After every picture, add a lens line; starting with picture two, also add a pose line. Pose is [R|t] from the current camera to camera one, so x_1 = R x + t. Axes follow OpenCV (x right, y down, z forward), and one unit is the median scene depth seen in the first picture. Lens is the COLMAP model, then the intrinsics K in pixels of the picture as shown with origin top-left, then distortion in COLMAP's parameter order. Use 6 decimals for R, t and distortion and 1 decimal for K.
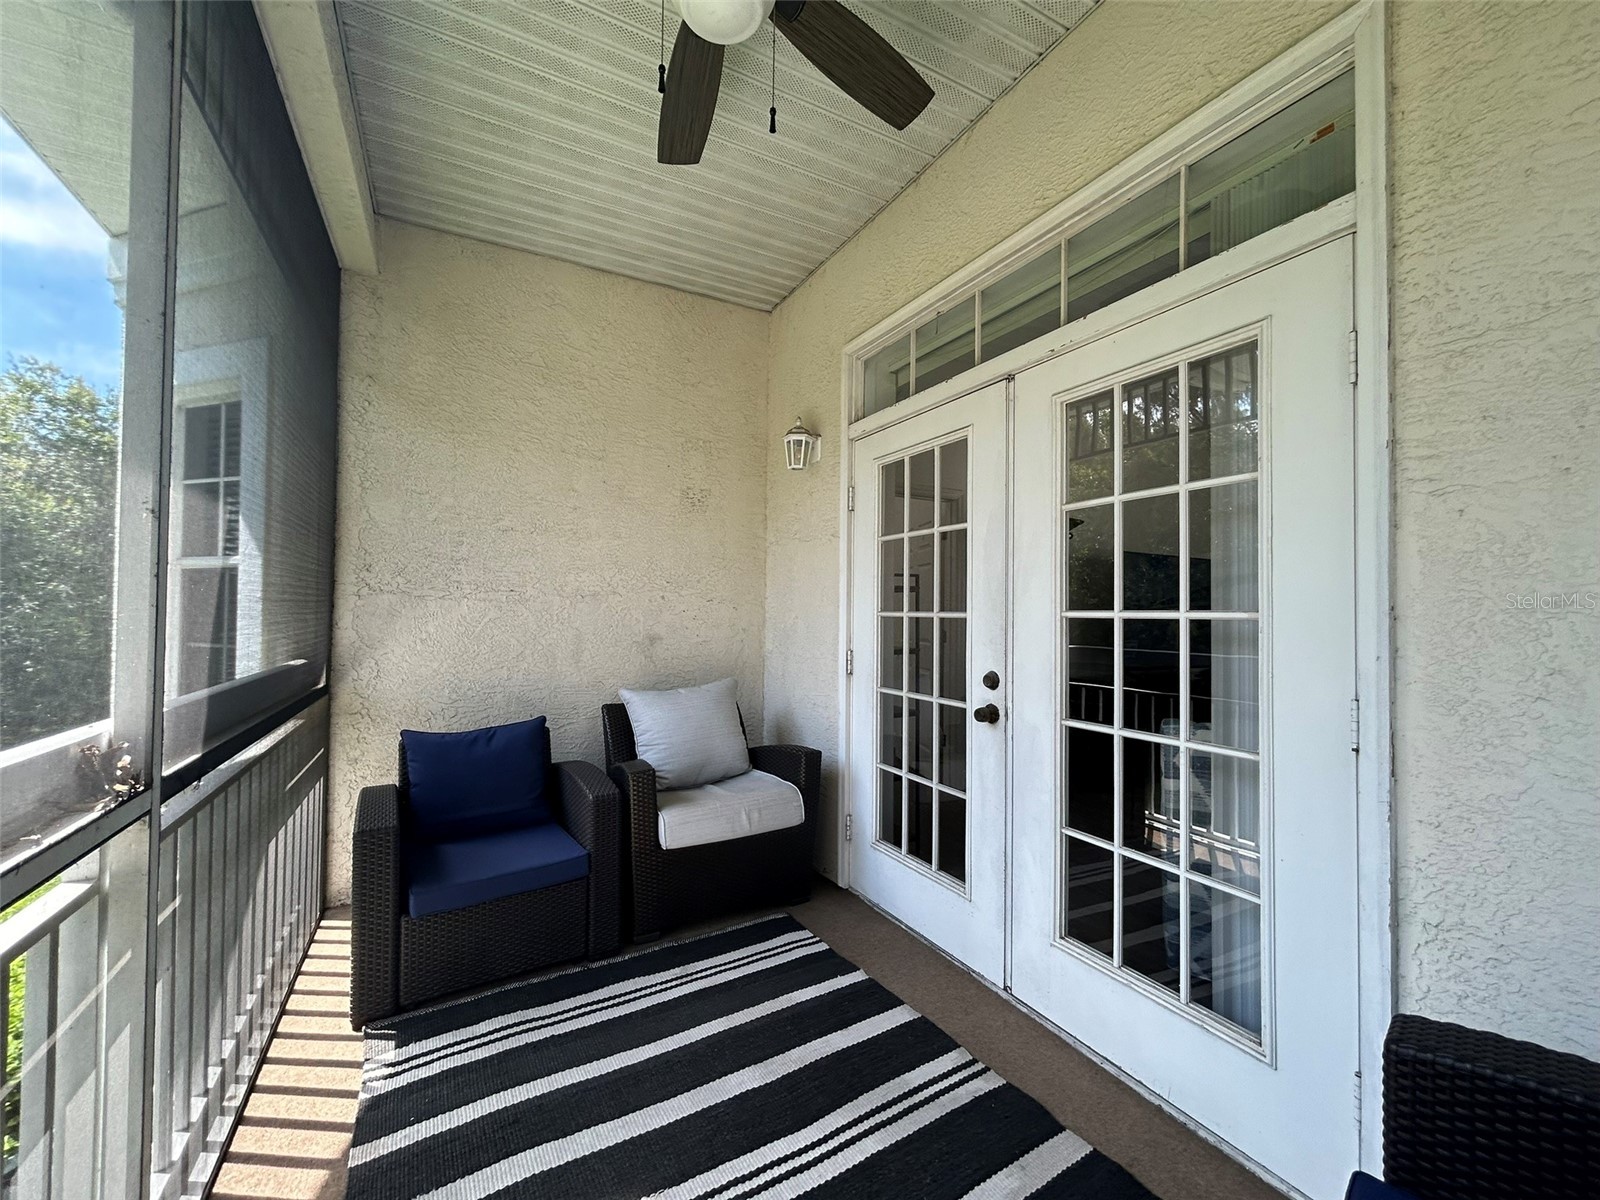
lens RADIAL K [[644.2, 0, 797.3], [0, 644.2, 599.9], [0, 0, 1]] dist [-0.000283, -0.000617]
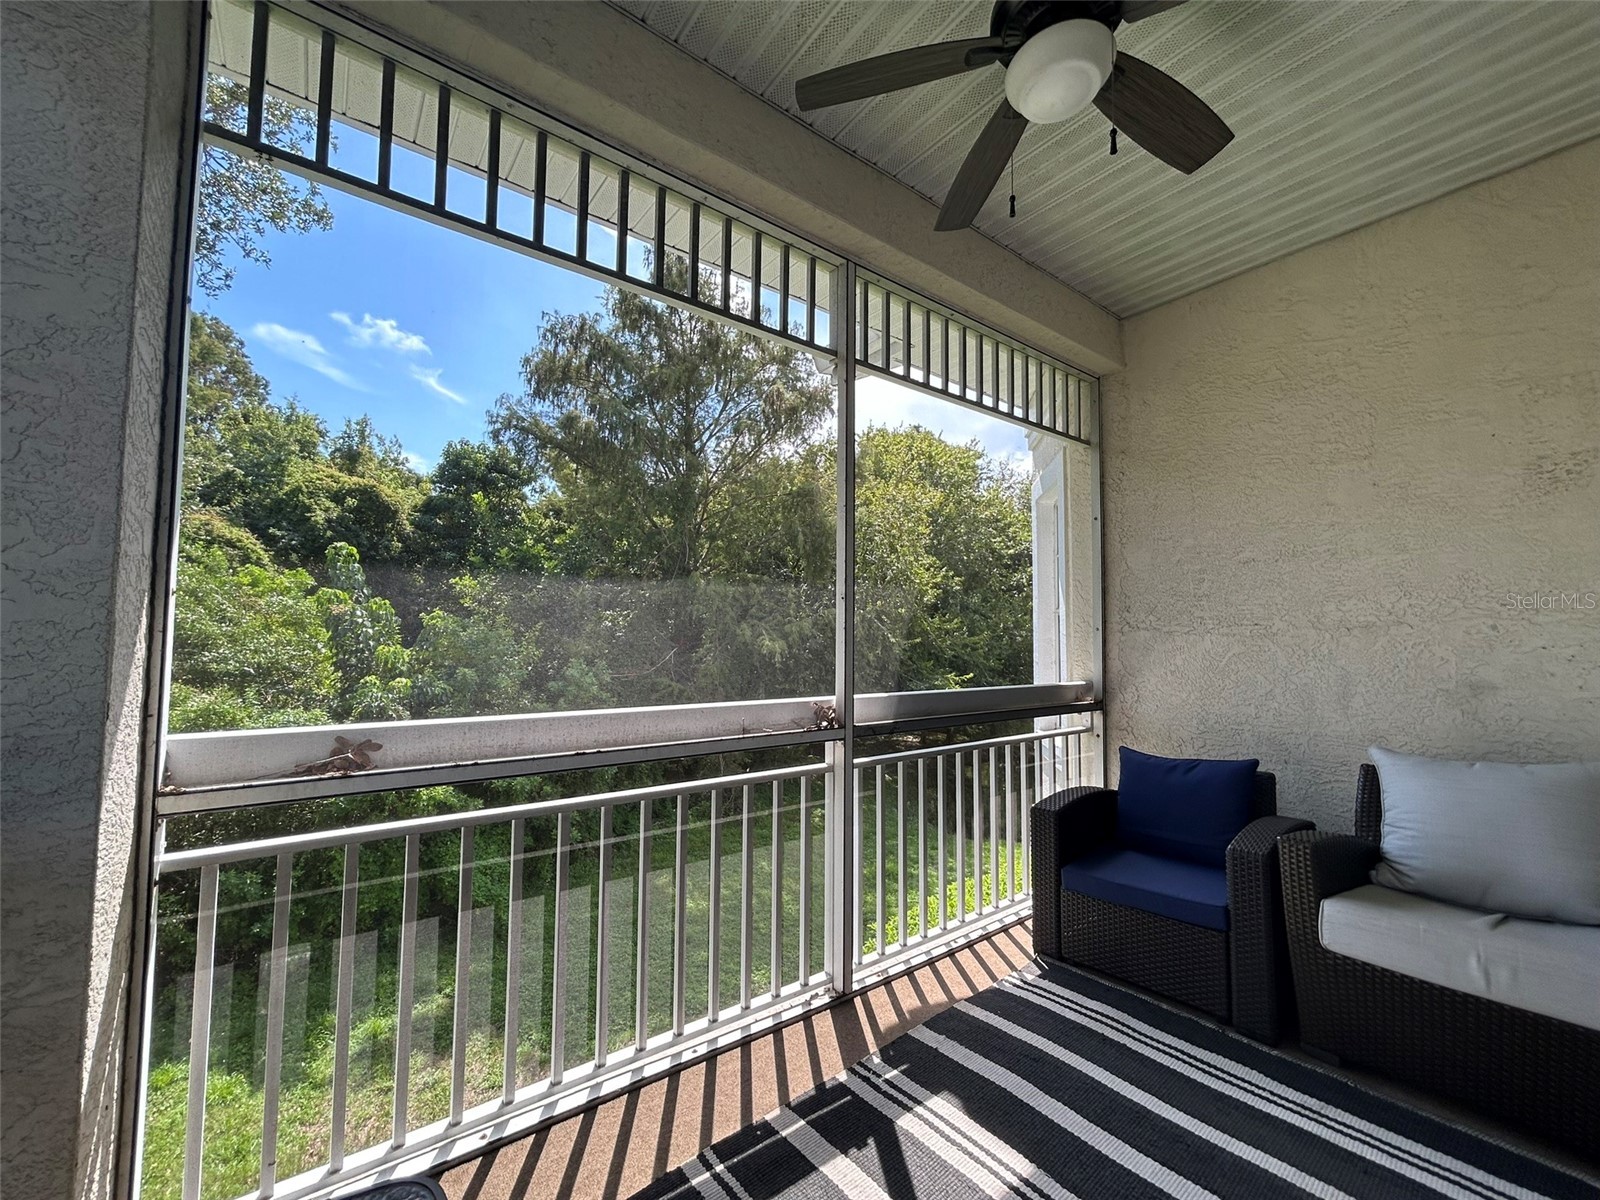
lens RADIAL K [[644.2, 0, 797.3], [0, 644.2, 599.9], [0, 0, 1]] dist [-0.000283, -0.000617]
pose [[0.156971, -0.063685, -0.985548, 0.507794], [0.010760, 0.997970, -0.062774, 0.002488], [0.987545, -0.000751, 0.157337, 0.238536]]
